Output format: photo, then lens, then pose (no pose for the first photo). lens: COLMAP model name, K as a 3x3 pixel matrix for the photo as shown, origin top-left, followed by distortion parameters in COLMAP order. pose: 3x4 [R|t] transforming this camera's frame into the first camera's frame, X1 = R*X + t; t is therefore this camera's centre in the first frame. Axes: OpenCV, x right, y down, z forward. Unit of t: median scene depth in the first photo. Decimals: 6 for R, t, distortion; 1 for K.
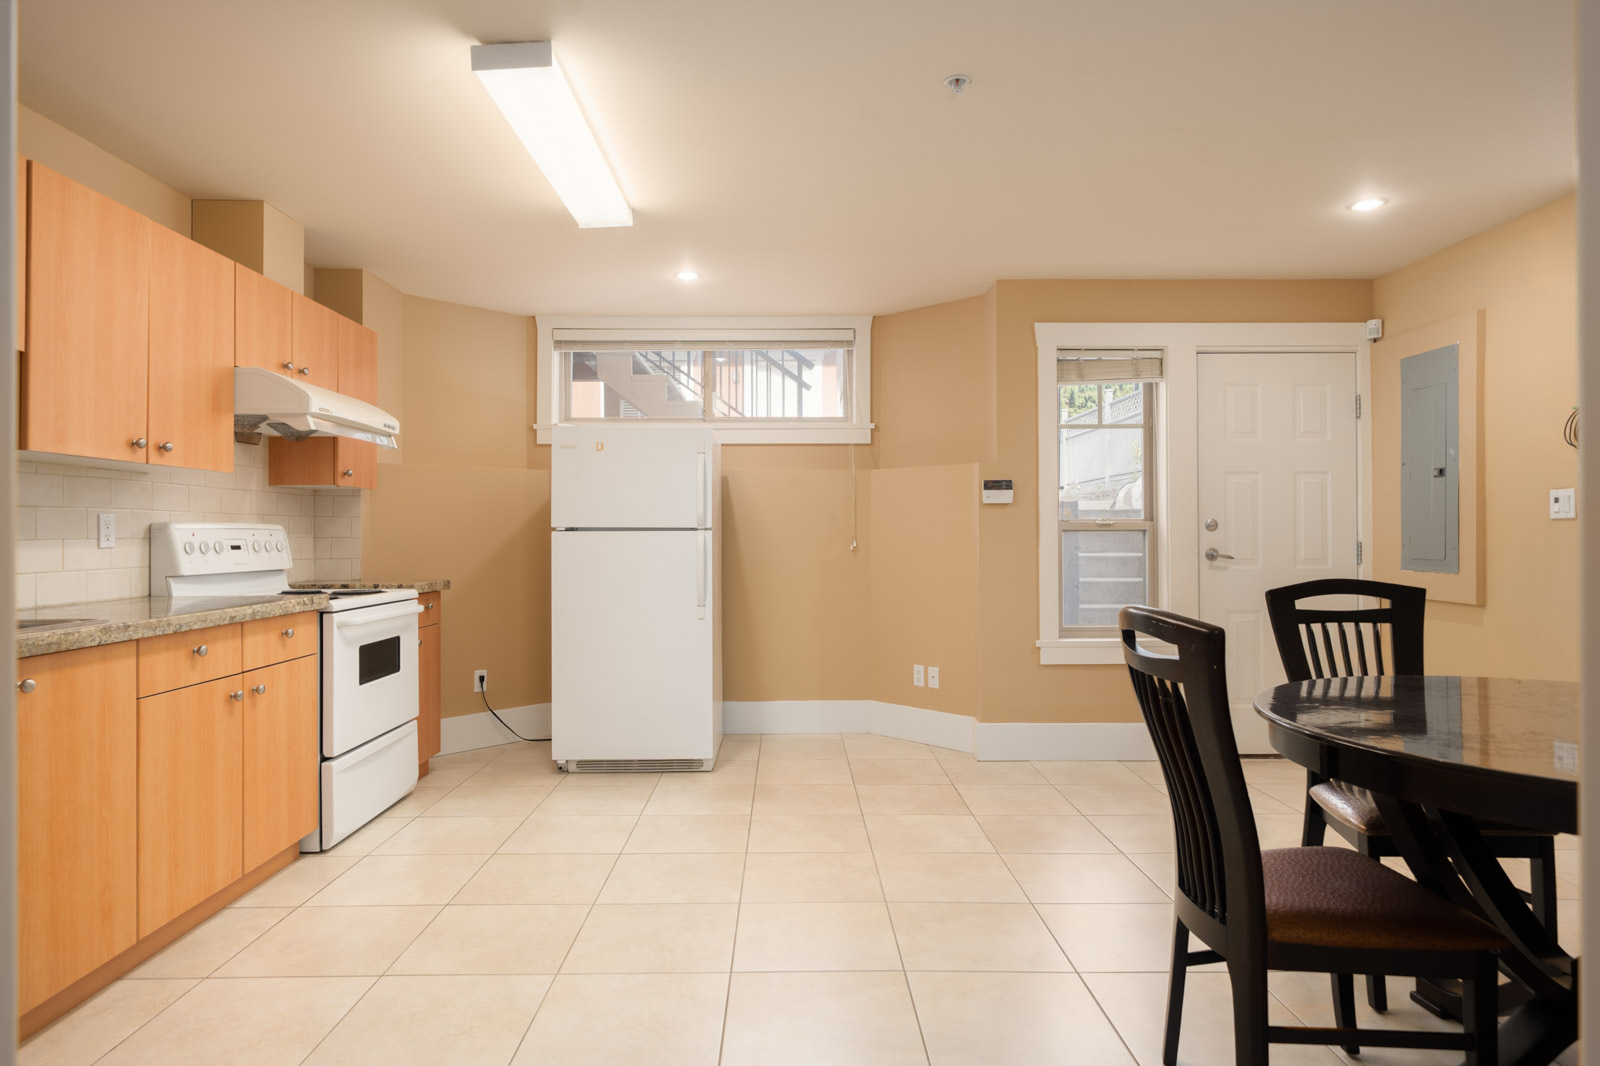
lens RADIAL K [[887.0, 0, 812.3], [0, 887.0, 530.4], [0, 0, 1]] dist [0.019979, -0.001010]
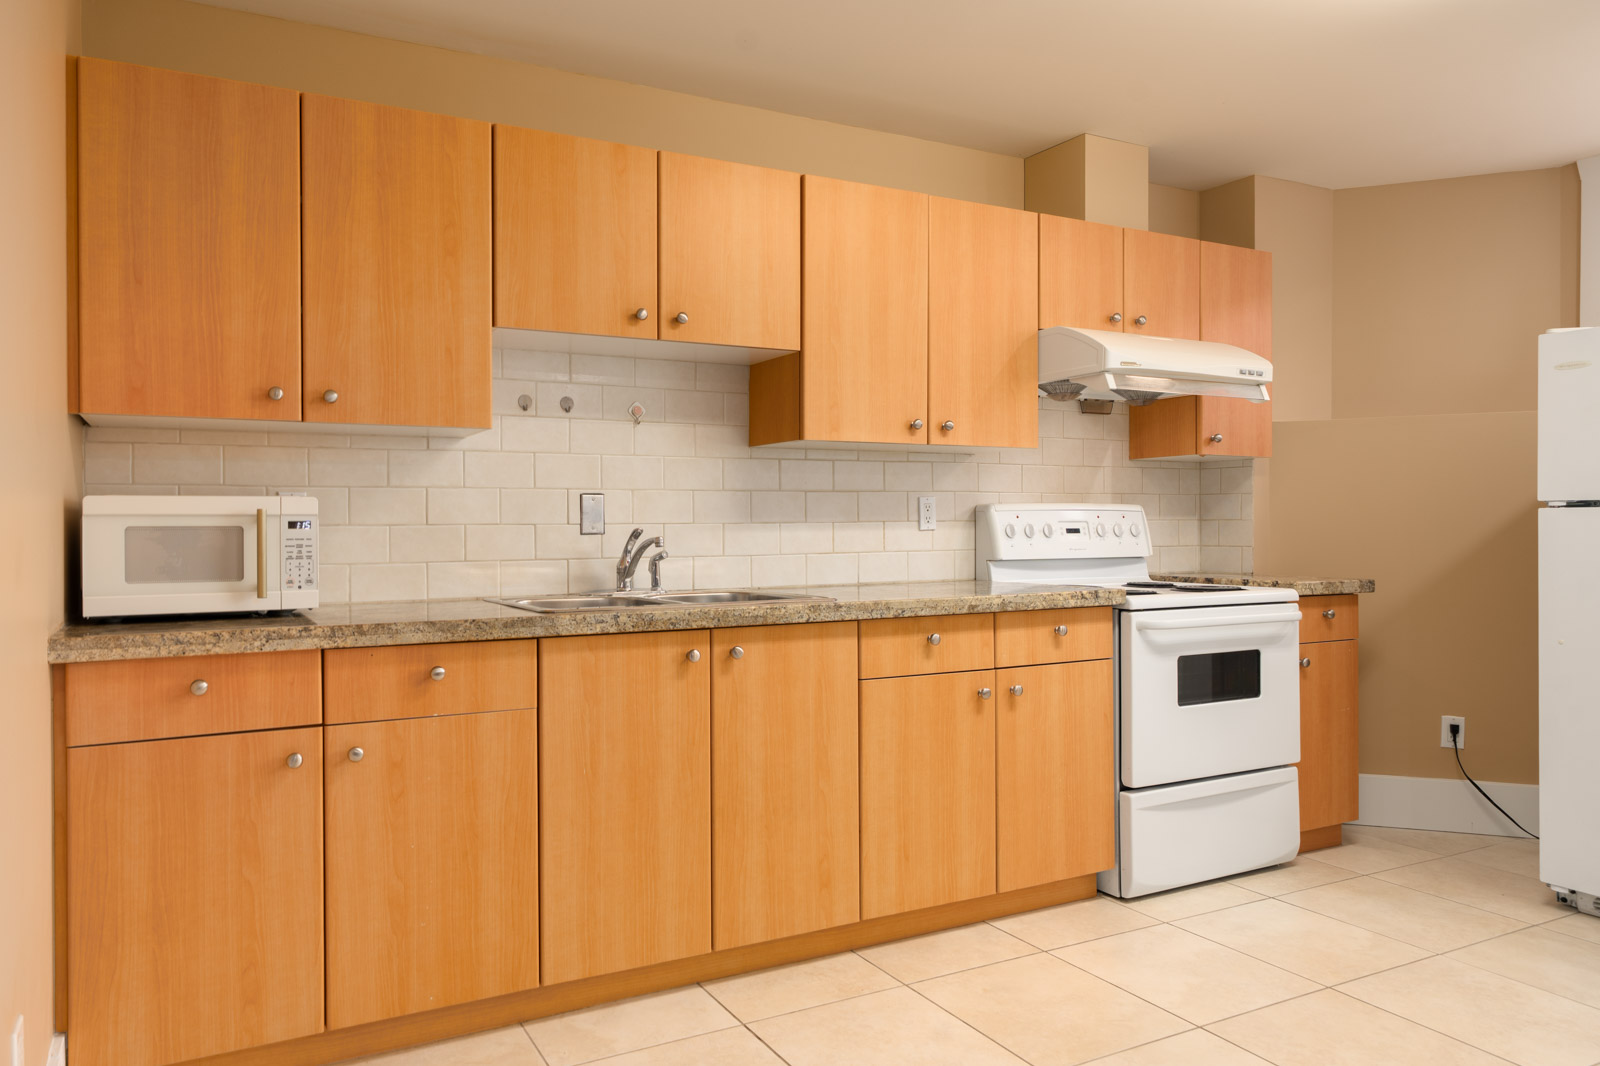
lens RADIAL K [[1038.4, 0, 792.9], [0, 1038.4, 528.1], [0, 0, 1]] dist [0.000204, 0.002867]
pose [[0.420266, 0.001026, -0.907400, 0.201712], [0.009945, 0.999934, 0.005737, 0.008336], [0.907346, -0.011436, 0.420229, 0.336263]]
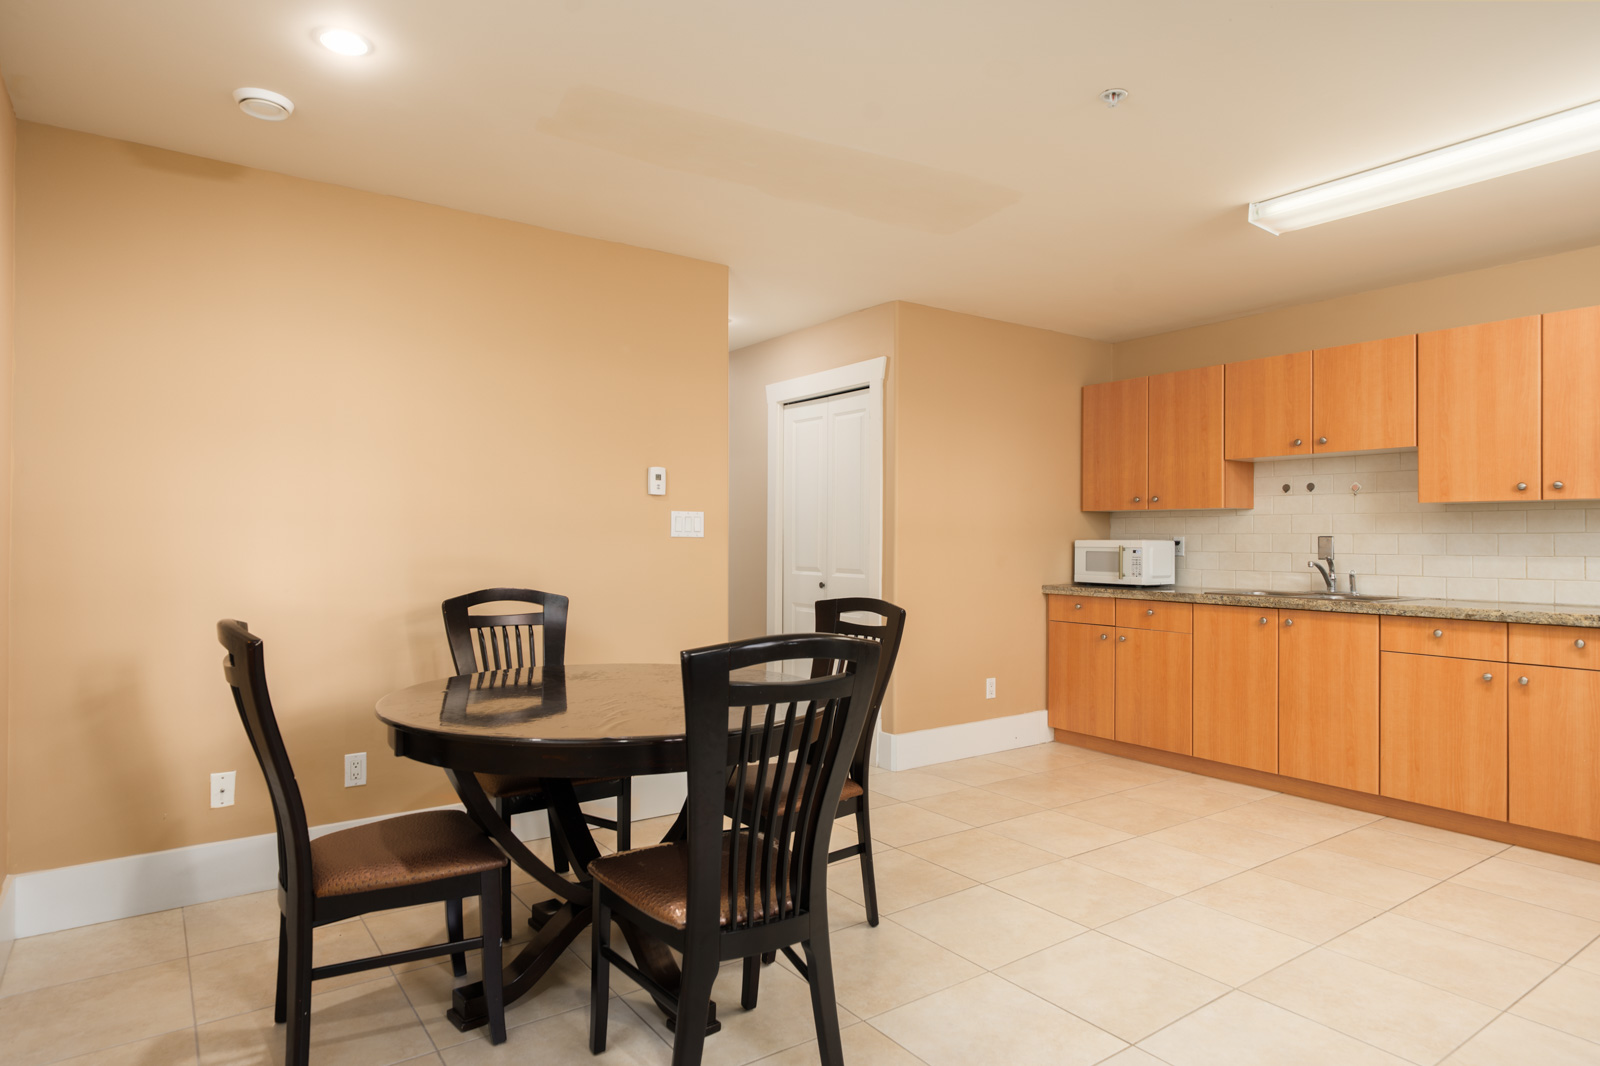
lens RADIAL K [[887.0, 0, 793.5], [0, 887.0, 532.2], [0, 0, 1]] dist [0.019979, -0.001010]
pose [[-0.815400, -0.008242, -0.578840, 0.832033], [-0.001781, 0.999930, -0.011729, -0.008600], [0.578896, -0.008533, -0.815357, 1.298994]]
